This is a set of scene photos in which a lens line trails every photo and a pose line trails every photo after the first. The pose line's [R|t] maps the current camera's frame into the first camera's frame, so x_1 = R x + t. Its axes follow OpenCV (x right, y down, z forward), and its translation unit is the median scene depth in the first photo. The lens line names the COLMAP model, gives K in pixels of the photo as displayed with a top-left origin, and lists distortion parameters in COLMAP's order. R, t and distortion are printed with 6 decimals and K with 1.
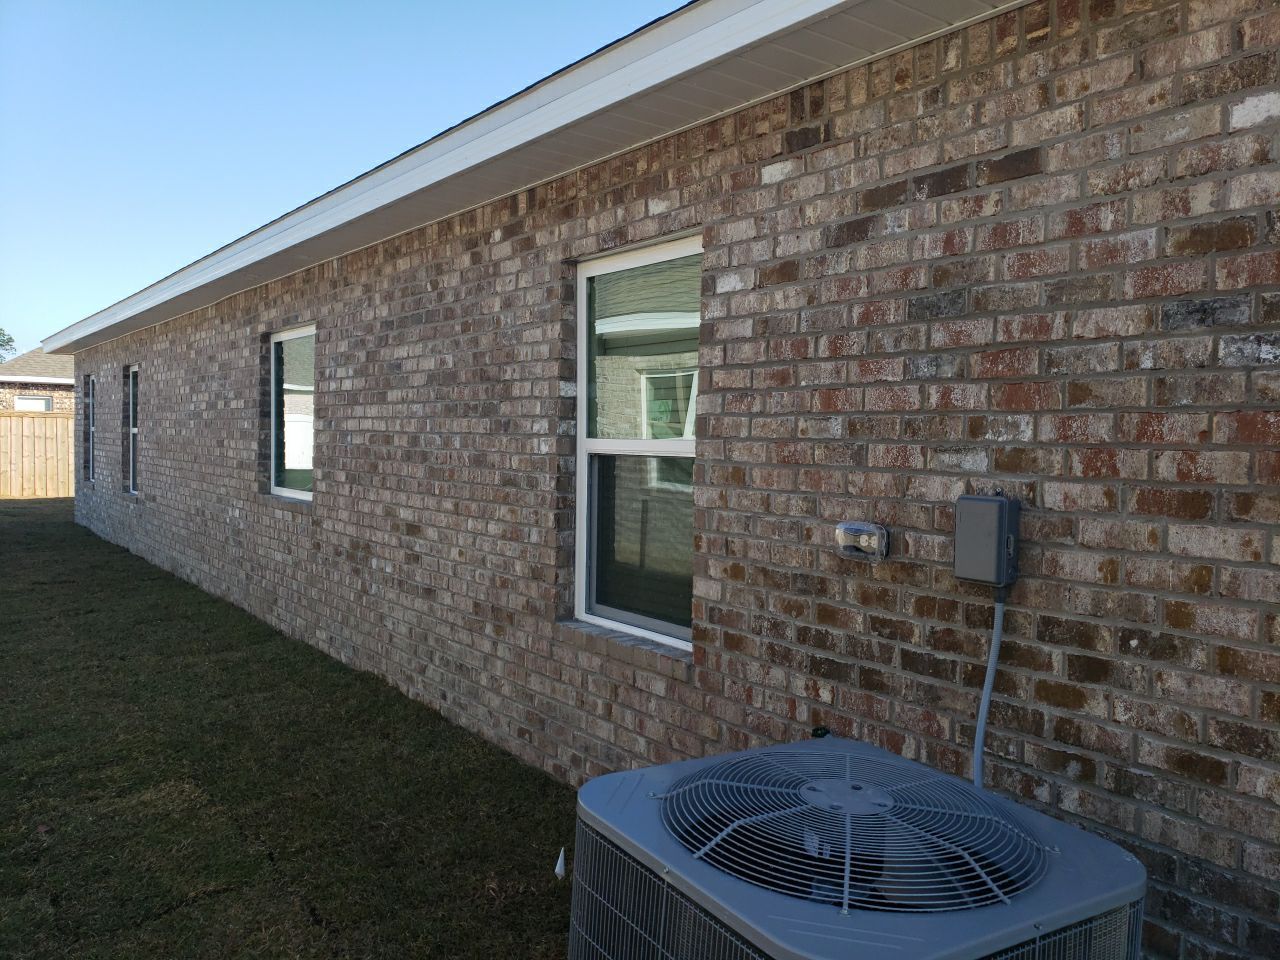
lens RADIAL K [[1012.8, 0, 642.7], [0, 1012.8, 487.3], [0, 0, 1]] dist [0.012432, 0.003748]
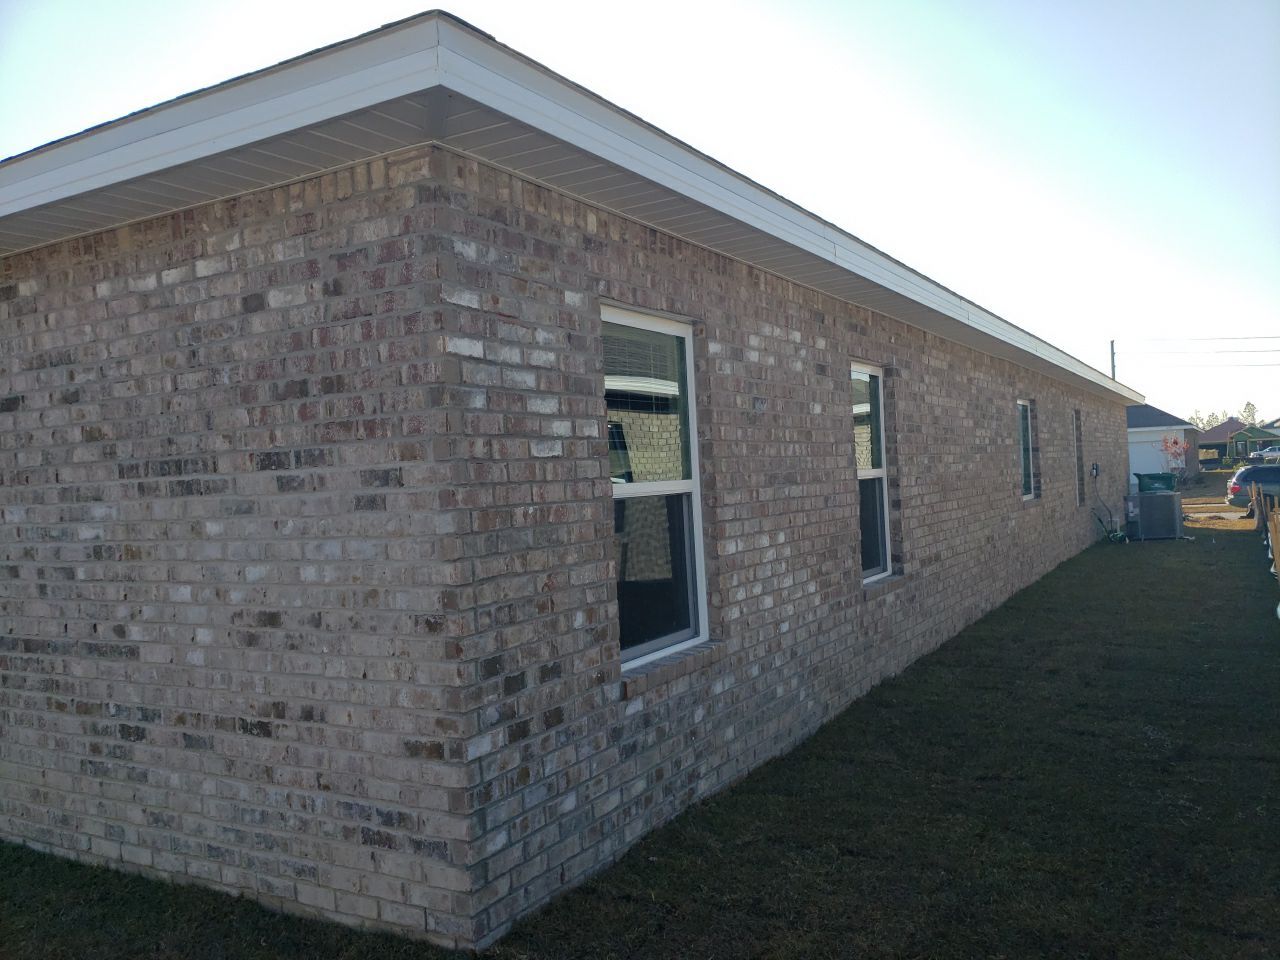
lens RADIAL K [[1012.8, 0, 642.7], [0, 1012.8, 487.3], [0, 0, 1]] dist [0.012432, 0.003748]
pose [[-0.394397, -0.024410, 0.918616, -1.240312], [0.070662, 0.995882, 0.056801, -0.113772], [-0.916219, 0.087313, -0.391048, 1.697966]]
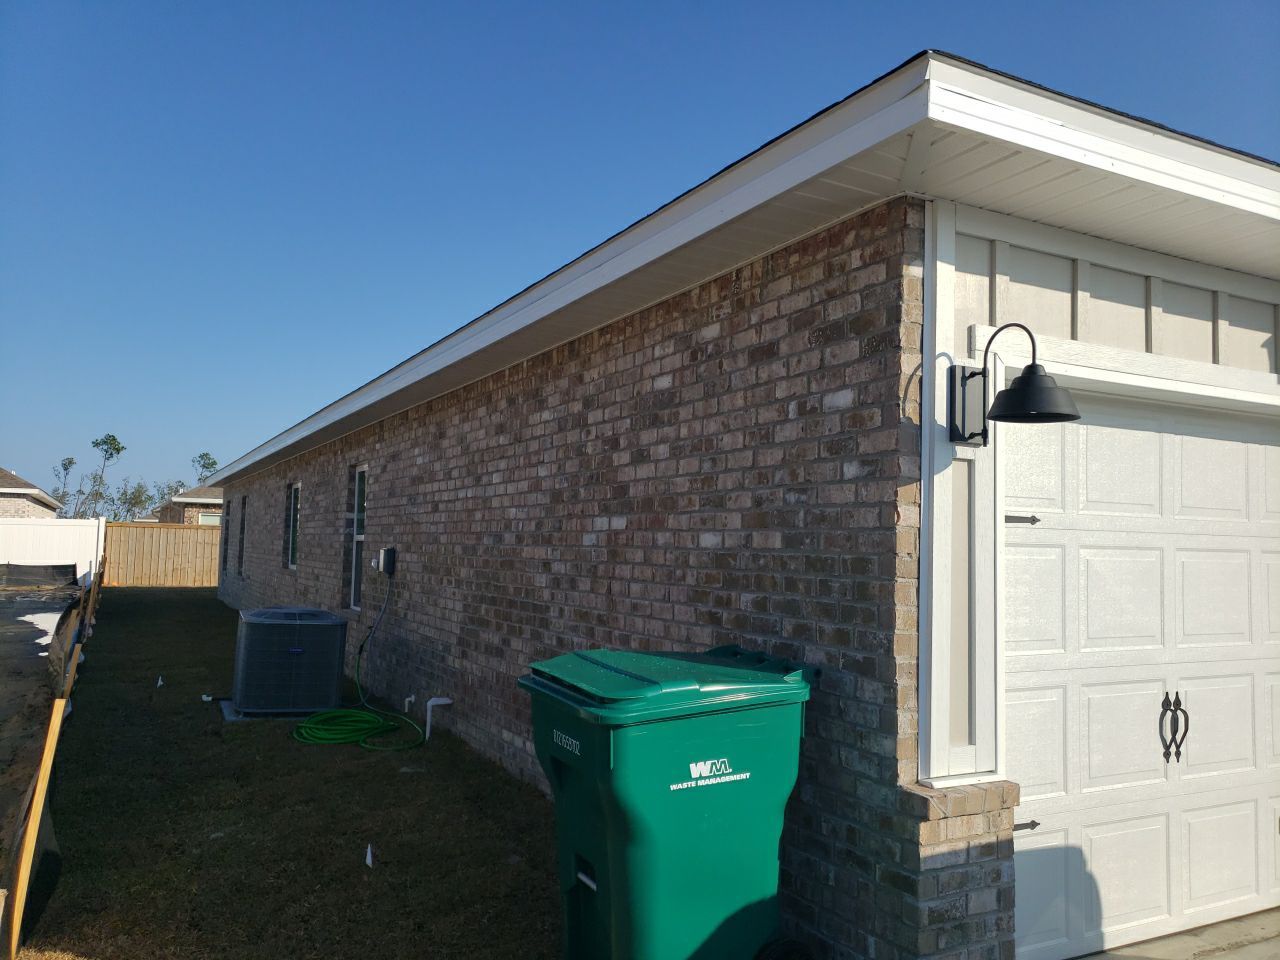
lens RADIAL K [[1000.9, 0, 637.9], [0, 1000.9, 498.3], [0, 0, 1]] dist [0.022163, 0.002828]
pose [[0.988071, -0.030636, -0.150923, 0.463464], [0.017804, 0.996166, -0.085650, 0.040308], [0.152968, 0.081941, 0.984828, -0.627148]]
